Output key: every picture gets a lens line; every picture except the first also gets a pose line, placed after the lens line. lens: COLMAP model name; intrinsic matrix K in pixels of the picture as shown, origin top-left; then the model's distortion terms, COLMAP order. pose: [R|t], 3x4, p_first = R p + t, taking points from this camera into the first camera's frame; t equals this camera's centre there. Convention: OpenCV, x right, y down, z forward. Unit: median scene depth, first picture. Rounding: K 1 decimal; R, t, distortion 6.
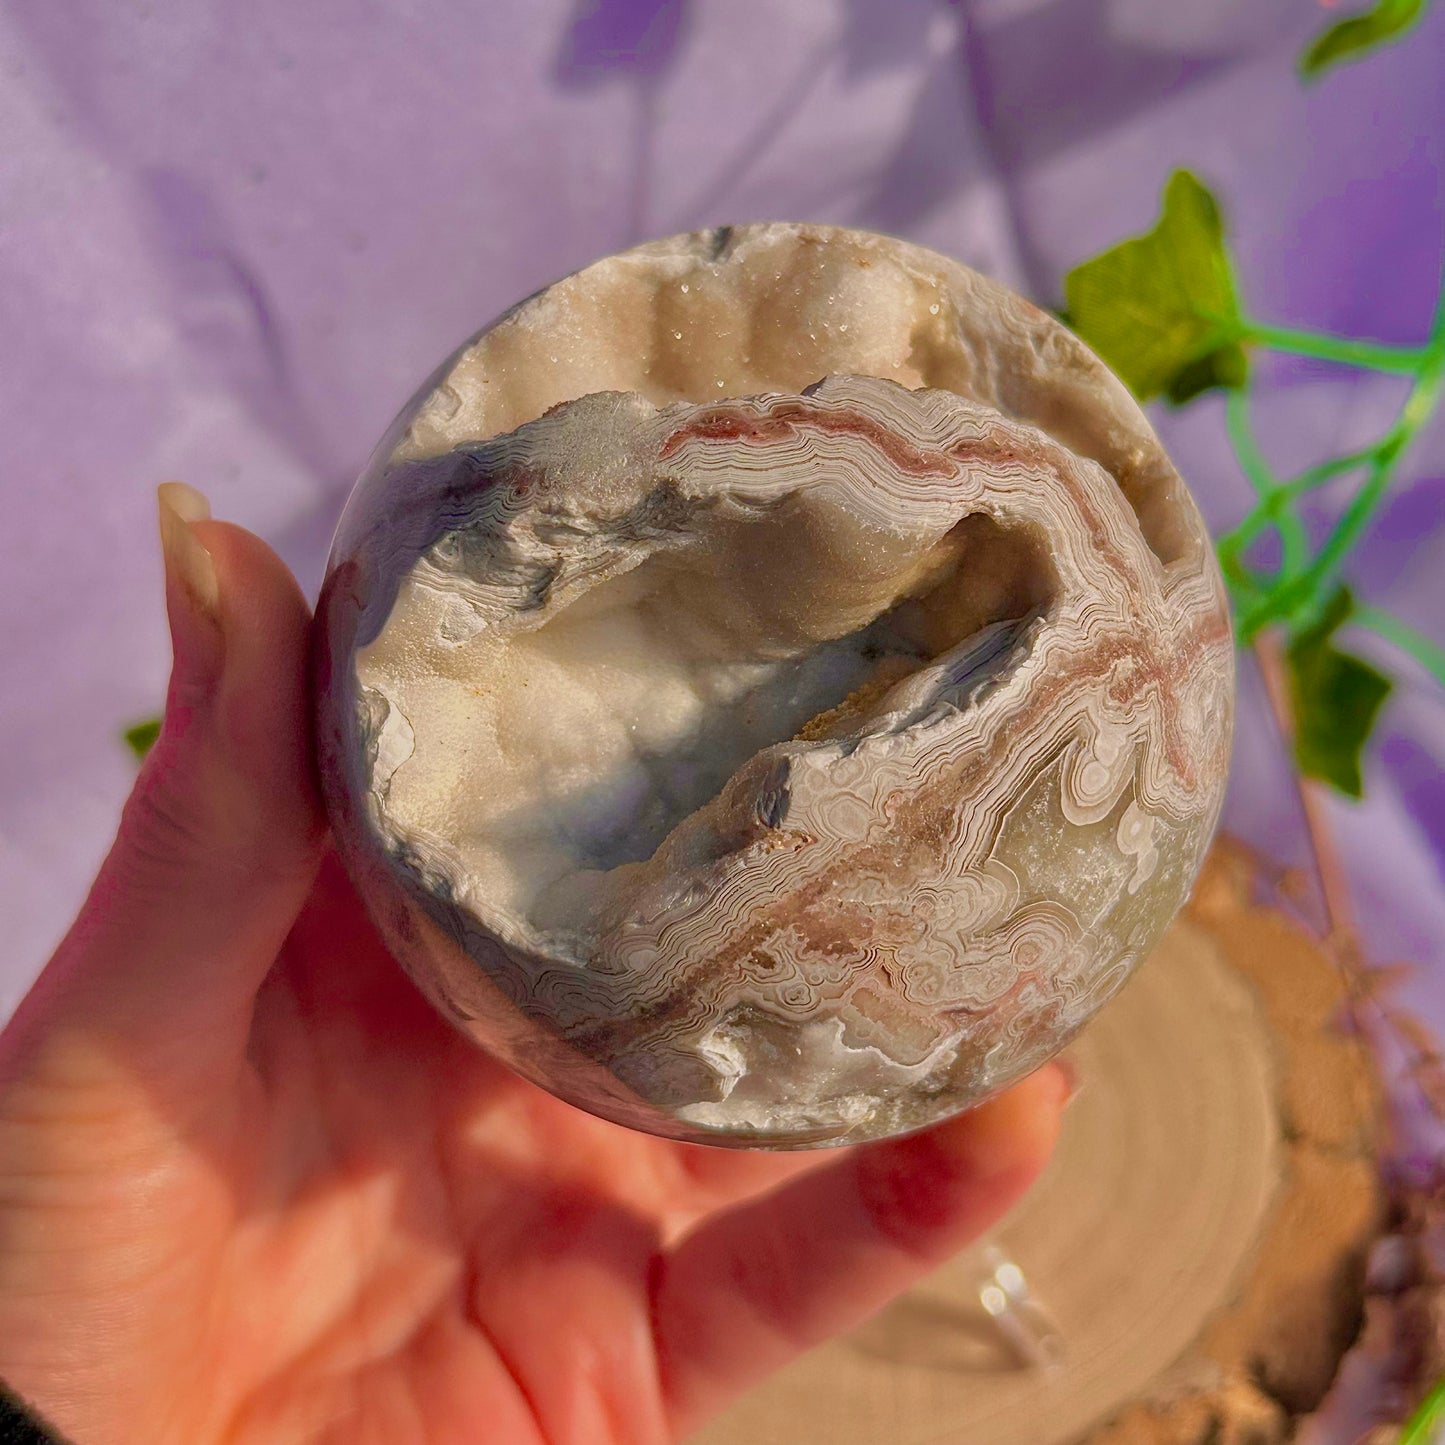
lens RADIAL K [[2634.1, 0, 698.2], [0, 2634.1, 722.0], [0, 0, 1]] dist [0.185388, -0.890266]
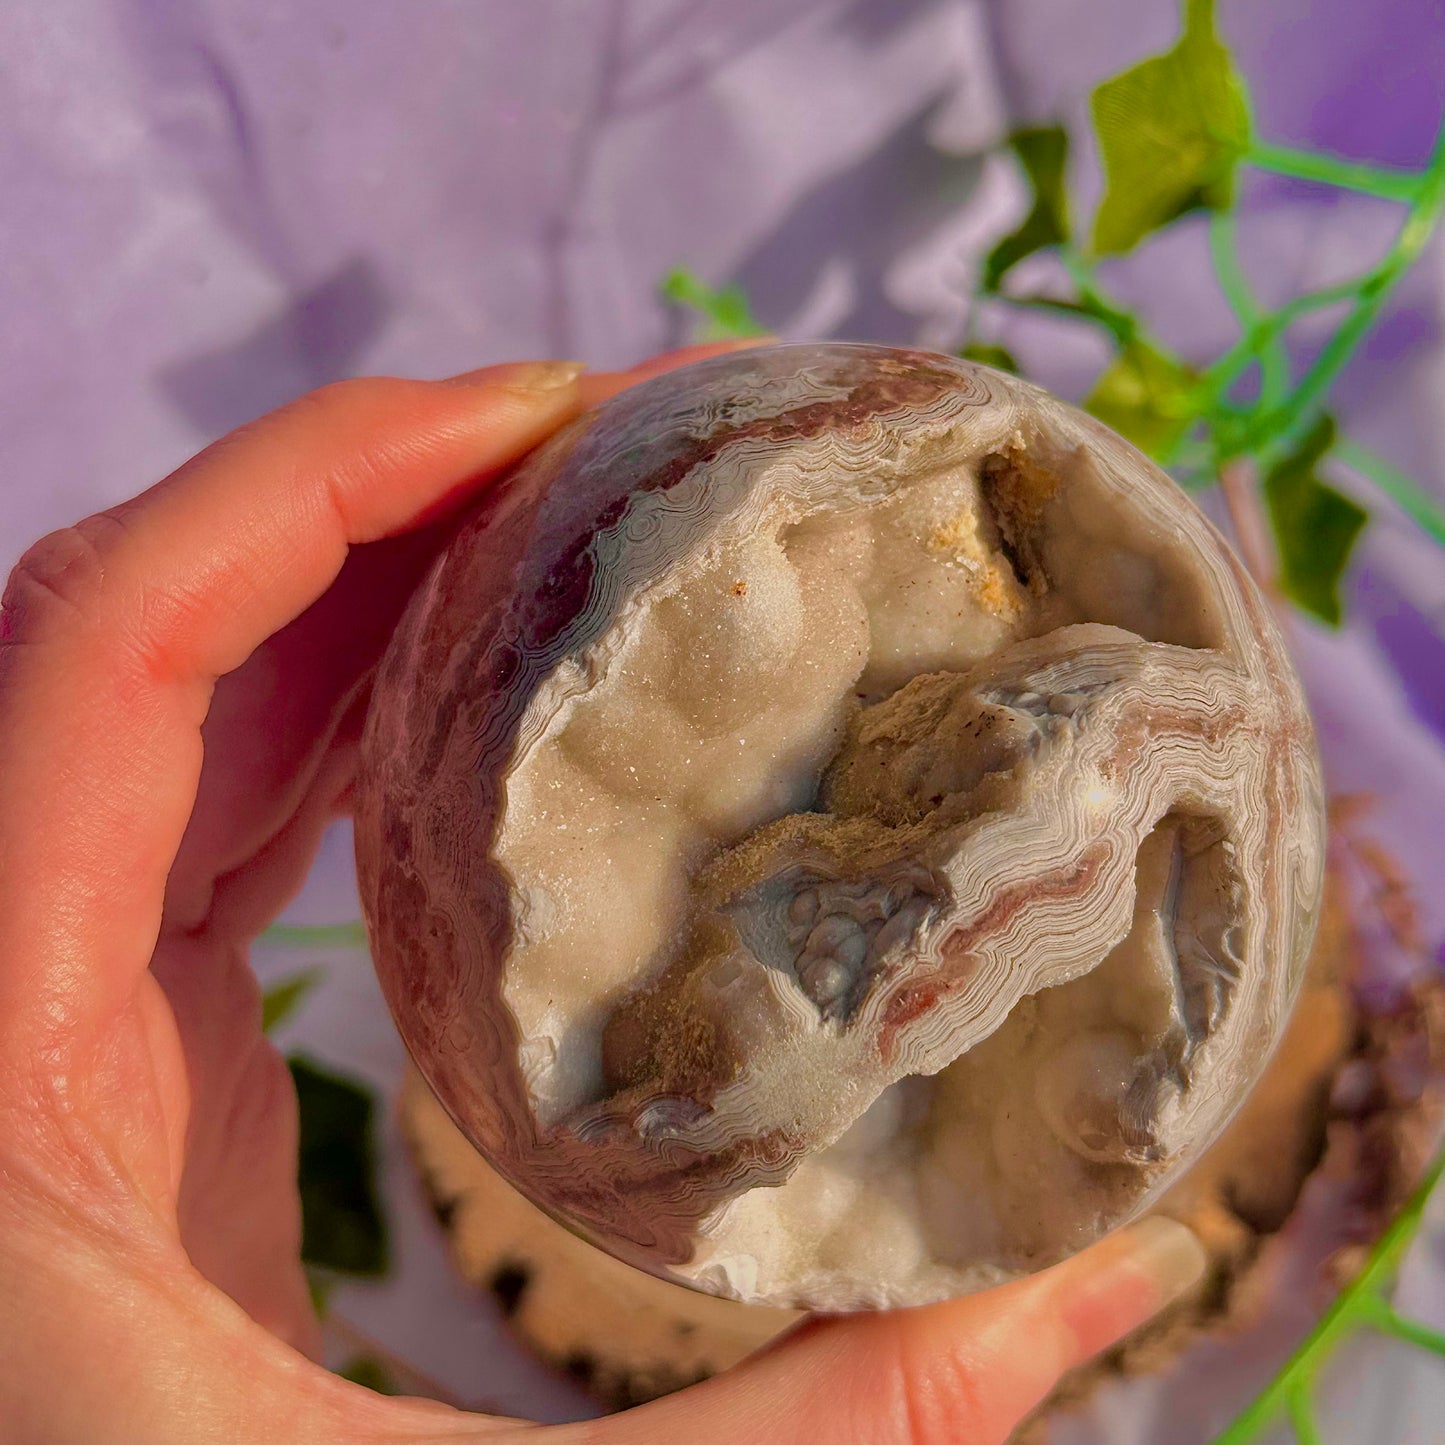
lens RADIAL K [[2634.1, 0, 698.2], [0, 2634.1, 722.0], [0, 0, 1]] dist [0.185388, -0.890266]
pose [[0.701552, -0.712368, -0.018866, 0.043608], [0.514996, 0.488523, 0.704361, -0.856894], [-0.492548, -0.503862, 0.709591, 0.423203]]
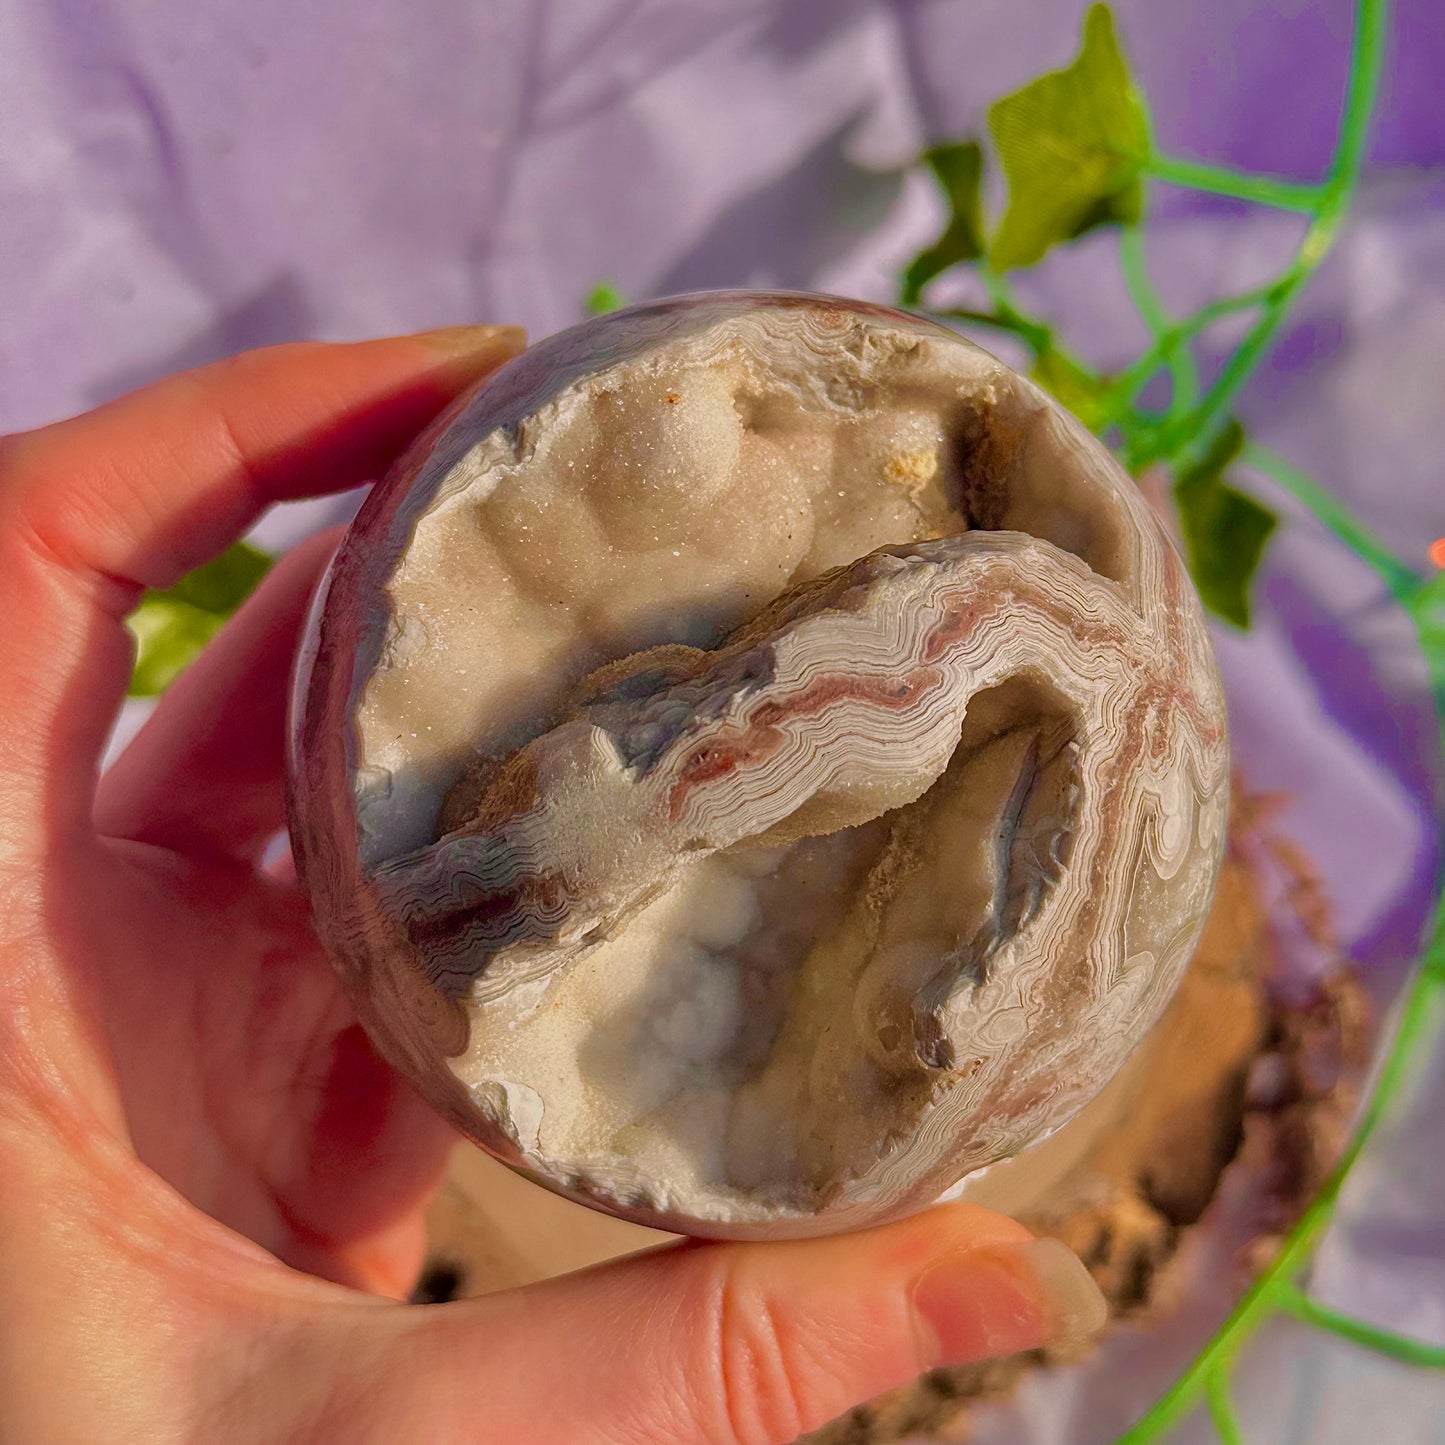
lens RADIAL K [[2634.1, 0, 698.2], [0, 2634.1, 722.0], [0, 0, 1]] dist [0.185388, -0.890266]
pose [[0.861111, -0.506832, 0.040124, -0.026232], [0.442100, 0.785426, 0.433190, -0.537600], [-0.251069, -0.355286, 0.900409, 0.148066]]
